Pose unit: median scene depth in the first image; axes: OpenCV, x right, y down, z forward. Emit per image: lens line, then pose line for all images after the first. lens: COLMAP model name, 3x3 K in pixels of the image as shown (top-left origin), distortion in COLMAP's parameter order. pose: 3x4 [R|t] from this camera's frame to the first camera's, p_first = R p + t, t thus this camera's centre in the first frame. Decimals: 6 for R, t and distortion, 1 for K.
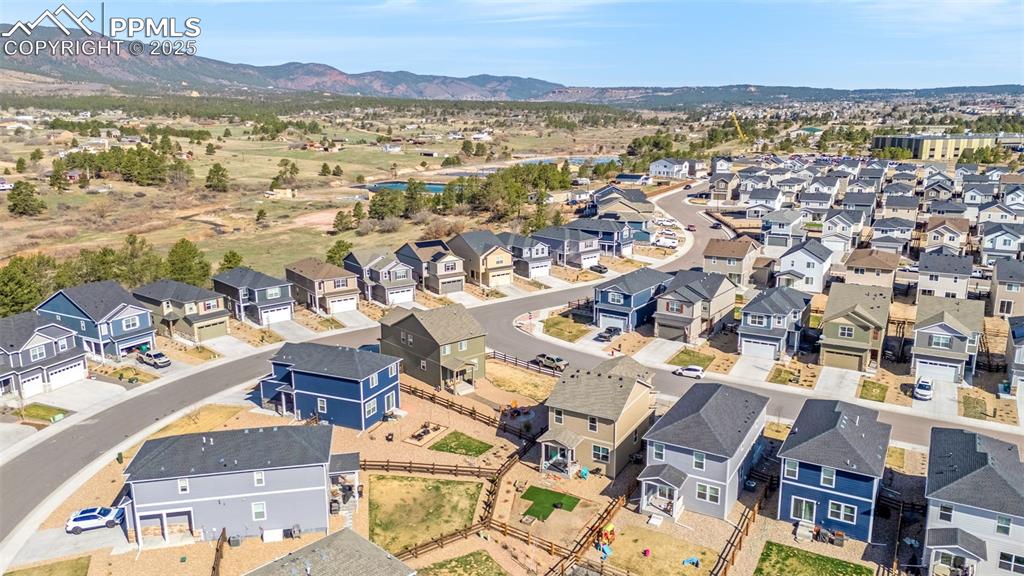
lens RADIAL K [[752.1, 0, 512.0], [0, 752.1, 288.0], [0, 0, 1]] dist [0.087711, -0.094309]
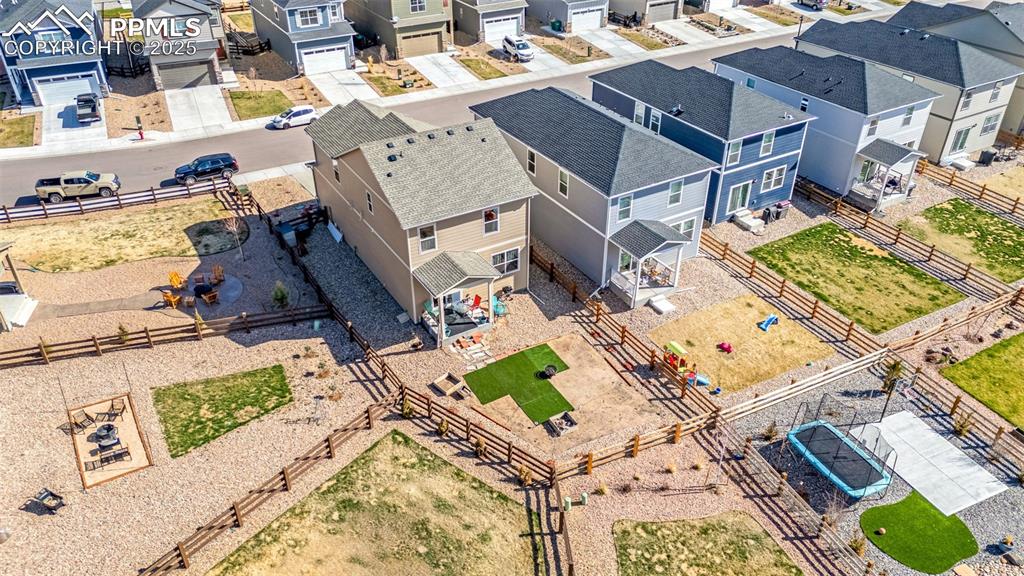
lens RADIAL K [[752.1, 0, 512.0], [0, 752.1, 288.0], [0, 0, 1]] dist [0.087711, -0.094309]
pose [[0.486974, -0.473551, 0.733898, -0.241235], [0.195681, 0.878054, 0.436726, -0.009306], [-0.851214, -0.069064, 0.520254, 0.549212]]
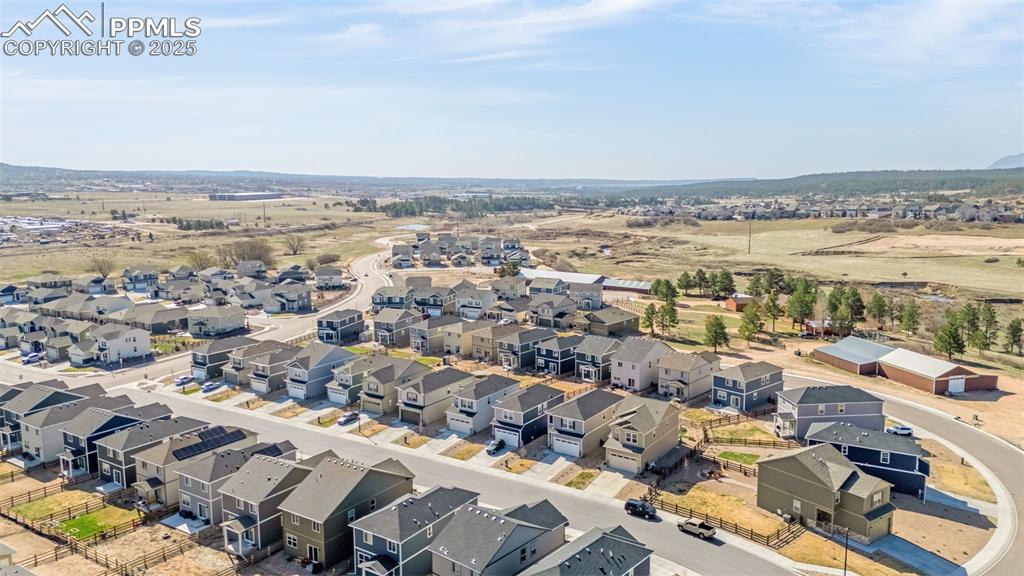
lens RADIAL K [[752.1, 0, 512.0], [0, 752.1, 288.0], [0, 0, 1]] dist [0.087711, -0.094309]
pose [[-0.997237, -0.001306, 0.074269, 0.241939], [0.026371, 0.928491, 0.370417, -0.600931], [-0.069442, 0.371352, -0.925892, 2.023521]]
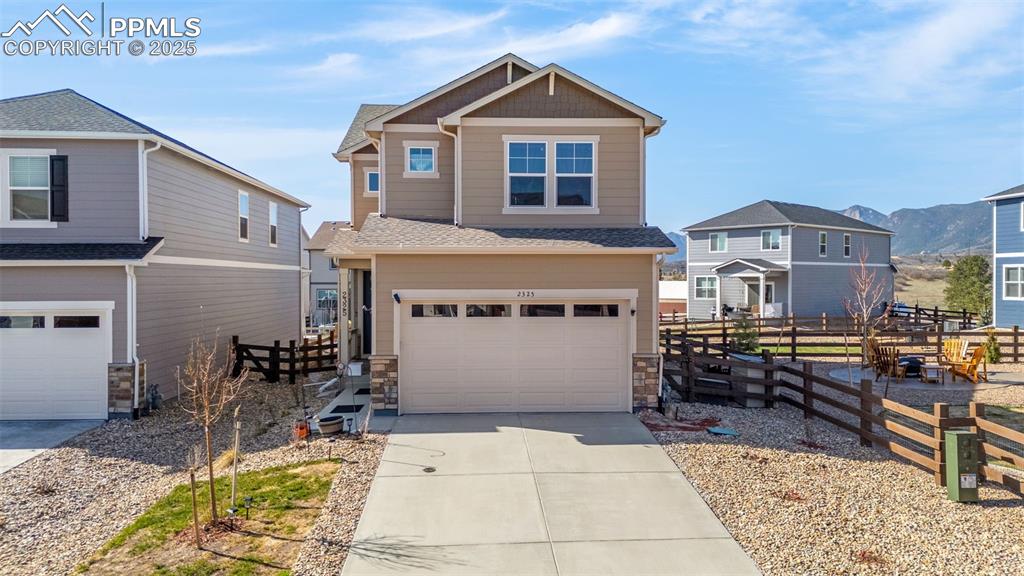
lens RADIAL K [[752.1, 0, 512.0], [0, 752.1, 288.0], [0, 0, 1]] dist [0.087711, -0.094309]
pose [[-0.837422, 0.011104, -0.546444, 0.241941], [-0.119471, 0.971897, 0.202837, 0.099396], [0.533340, 0.235145, -0.812561, 1.074811]]
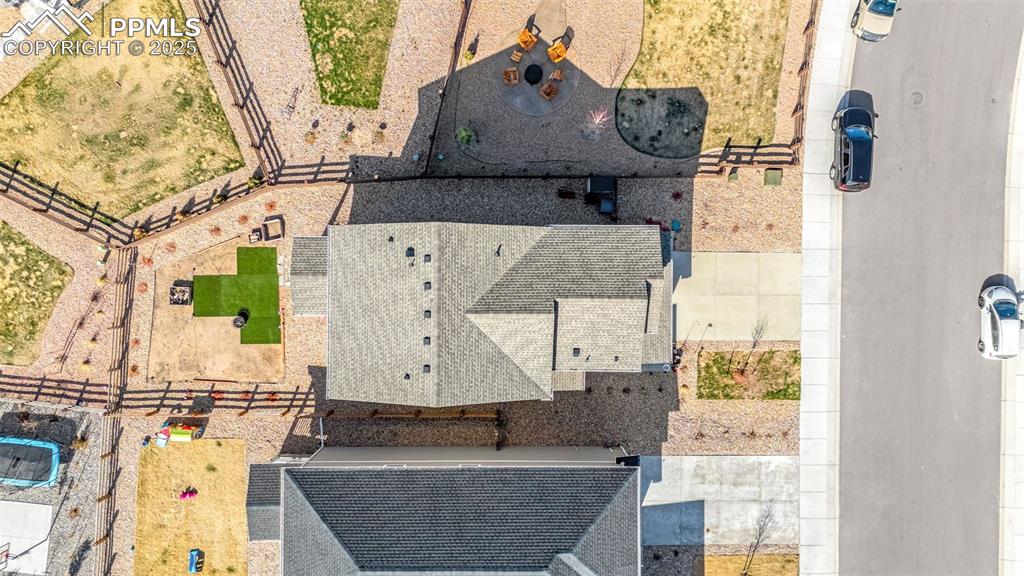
lens RADIAL K [[752.1, 0, 512.0], [0, 752.1, 288.0], [0, 0, 1]] dist [0.087711, -0.094309]
pose [[0.495924, 0.868108, 0.021163, 0.097838], [-0.219109, 0.101513, 0.970405, -0.247818], [0.840268, -0.485884, 0.240554, 0.776416]]
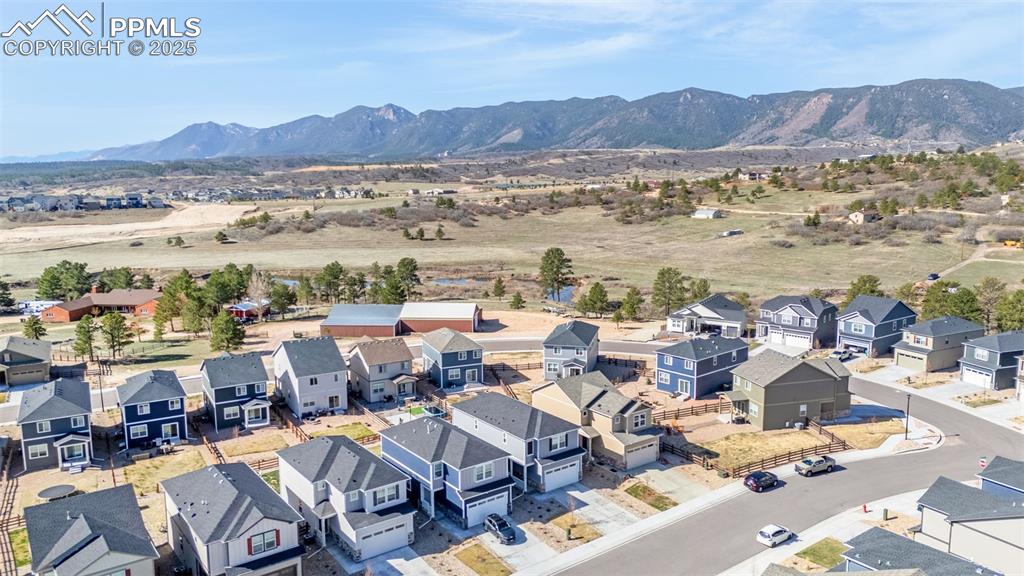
lens RADIAL K [[752.1, 0, 512.0], [0, 752.1, 288.0], [0, 0, 1]] dist [0.087711, -0.094309]
pose [[-0.396286, 0.150056, -0.905782, 1.052671], [-0.200704, 0.948535, 0.244949, -0.257167], [0.895921, 0.278864, -0.345774, 1.068647]]
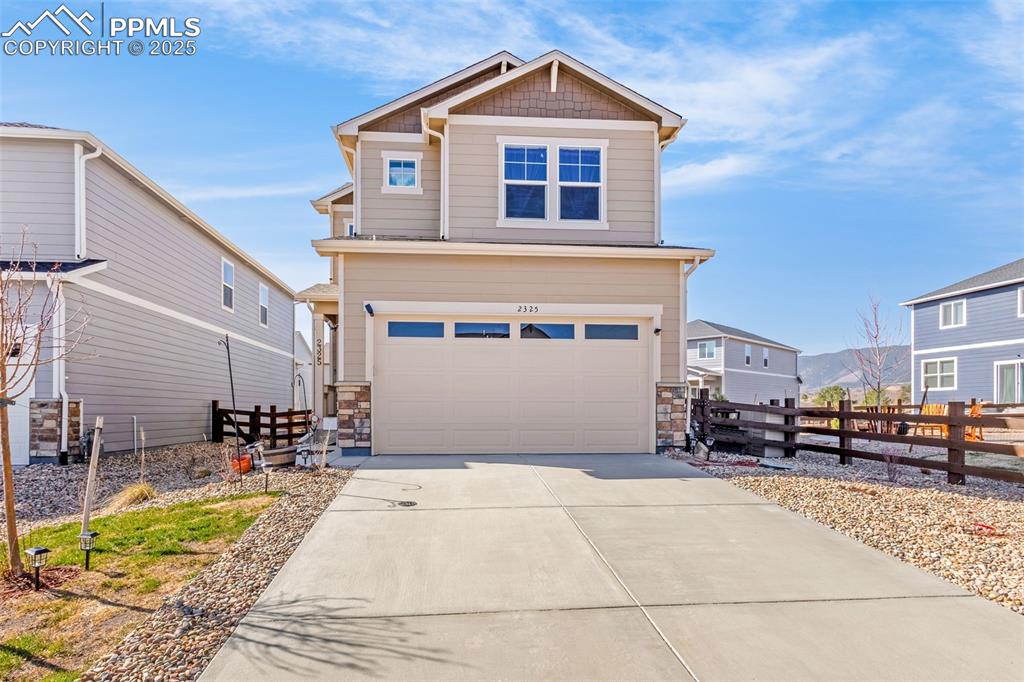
lens RADIAL K [[573.8, 0, 493.6], [0, 573.8, 413.5], [0, 0, 1]] dist [-0.017252, 0.036003]
pose [[-0.822837, 0.005432, -0.568252, 0.212869], [-0.126946, 0.972928, 0.193119, 0.133275], [0.553917, 0.231043, -0.799872, 1.025747]]
